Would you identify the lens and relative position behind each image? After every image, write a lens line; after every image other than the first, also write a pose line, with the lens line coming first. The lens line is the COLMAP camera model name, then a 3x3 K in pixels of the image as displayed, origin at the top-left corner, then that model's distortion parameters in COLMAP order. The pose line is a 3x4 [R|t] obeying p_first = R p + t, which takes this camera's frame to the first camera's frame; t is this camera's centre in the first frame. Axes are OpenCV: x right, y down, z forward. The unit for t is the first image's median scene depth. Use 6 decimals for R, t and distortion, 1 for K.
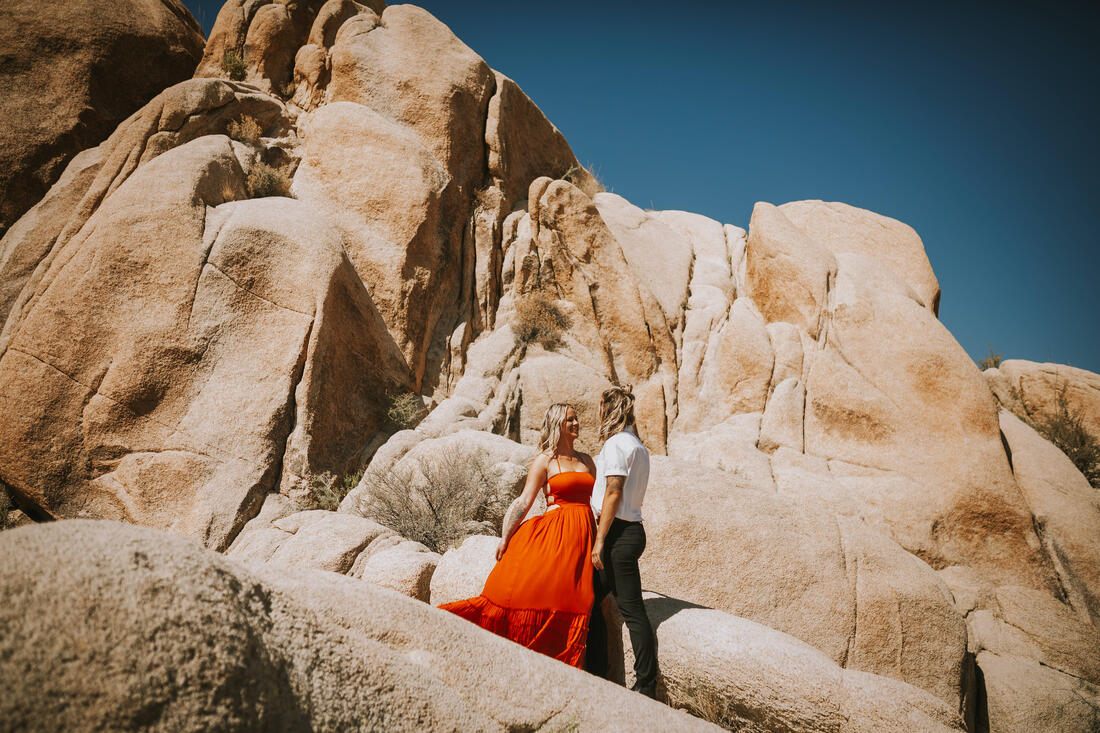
lens RADIAL K [[1033.4, 0, 558.0], [0, 1033.4, 362.7], [0, 0, 1]] dist [-0.032907, 0.000000]
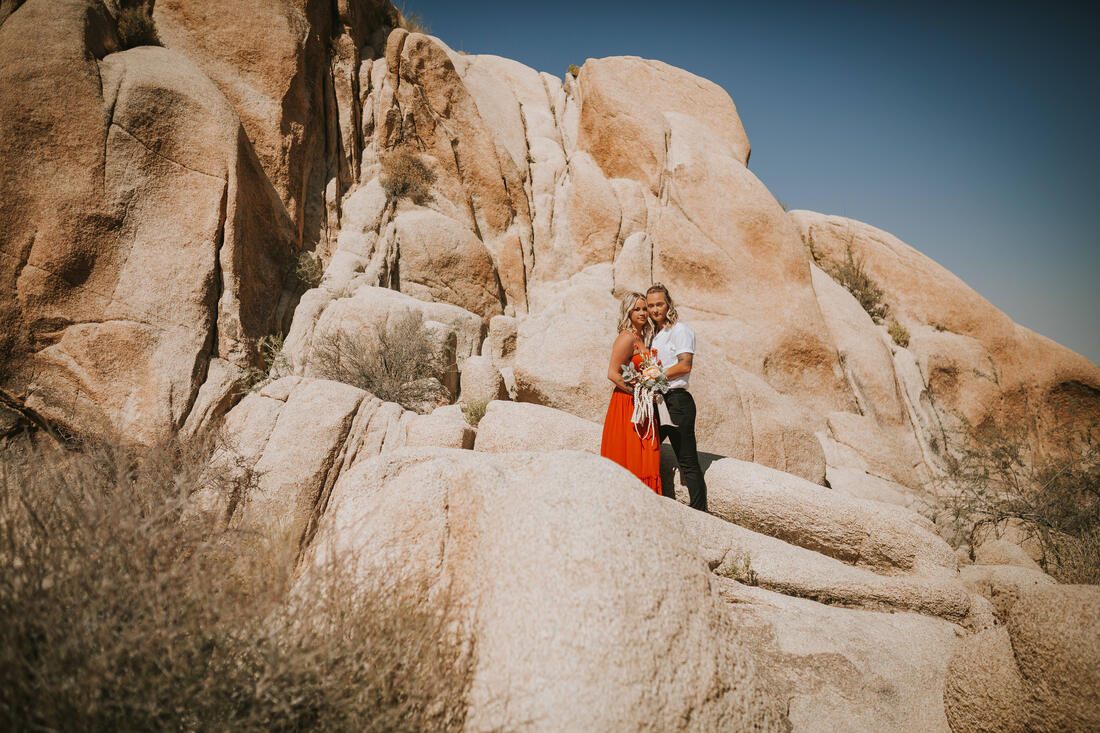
lens RADIAL K [[1033.4, 0, 548.5], [0, 1033.4, 359.5], [0, 0, 1]] dist [-0.032907, 0.000000]
pose [[0.963134, -0.033141, 0.266972, -0.167071], [-0.014141, 0.984774, 0.173262, -0.040628], [-0.268650, -0.170650, 0.948001, -0.053951]]
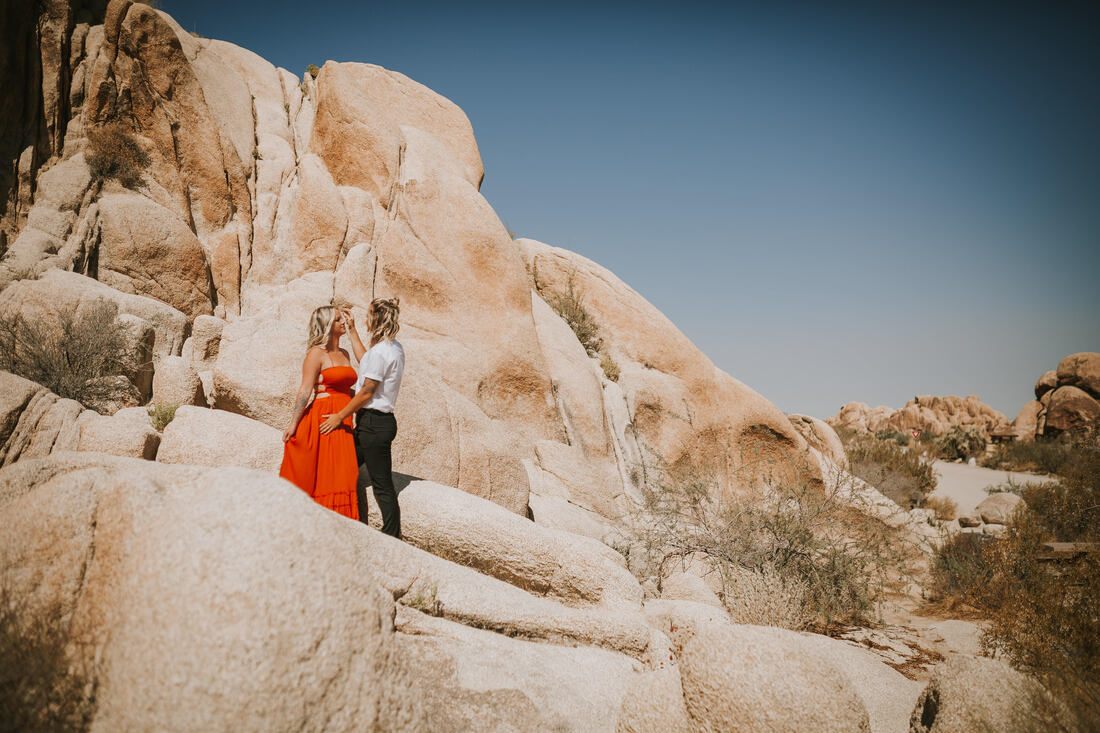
lens RADIAL K [[1033.4, 0, 544.5], [0, 1033.4, 362.4], [0, 0, 1]] dist [-0.032907, 0.000000]
pose [[0.860856, 0.045502, 0.506809, -0.153109], [-0.134354, 0.980974, 0.140139, -0.038960], [-0.490790, -0.188731, 0.850591, -0.041667]]
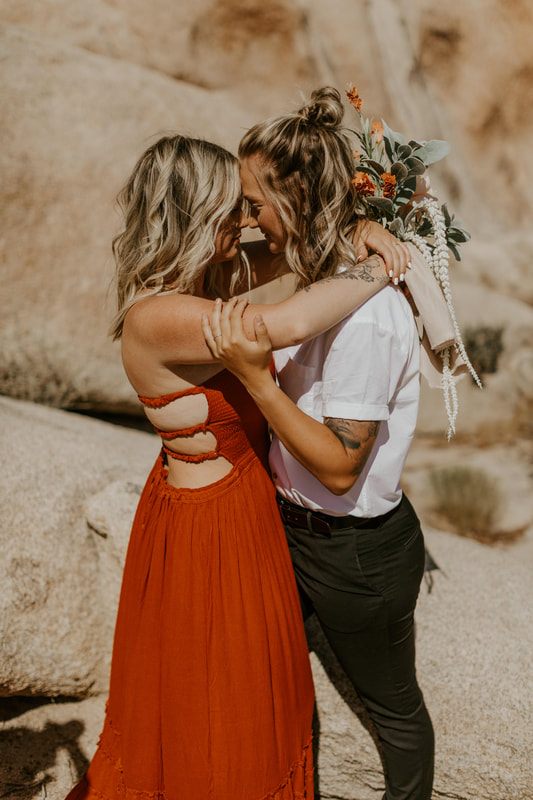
lens RADIAL K [[1137.8, 0, 268.7], [0, 1137.8, 411.2], [0, 0, 1]] dist [0.001481, 0.000000]
pose [[0.795915, -0.251369, 0.550757, -0.069138], [-0.099683, 0.842899, 0.528758, -0.032612], [-0.597146, -0.475748, 0.645818, 0.305993]]
